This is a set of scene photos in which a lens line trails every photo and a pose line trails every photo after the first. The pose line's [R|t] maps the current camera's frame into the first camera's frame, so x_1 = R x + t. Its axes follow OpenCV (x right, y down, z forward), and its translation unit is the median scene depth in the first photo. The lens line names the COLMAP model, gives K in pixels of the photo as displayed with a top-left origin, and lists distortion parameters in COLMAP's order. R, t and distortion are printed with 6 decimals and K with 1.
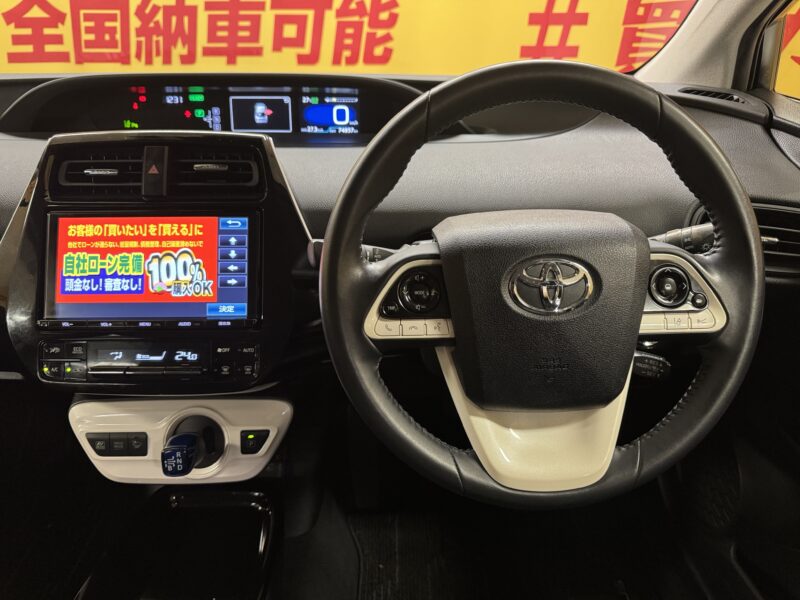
lens RADIAL K [[576.3, 0, 400.0], [0, 576.3, 300.0], [0, 0, 1]] dist [-0.021085, 0.003545]
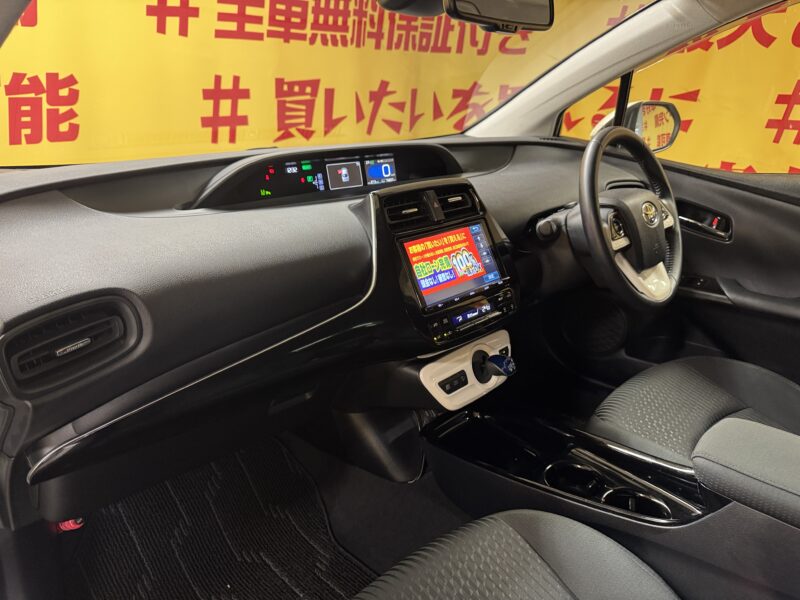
lens RADIAL K [[566.0, 0, 401.3], [0, 566.0, 311.4], [0, 0, 1]] dist [-0.010707, -0.006393]
pose [[0.711480, -0.252785, 0.655664, -1.131684], [0.301710, 0.952566, 0.039858, -0.023682], [-0.634639, 0.169463, 0.754000, -0.061350]]
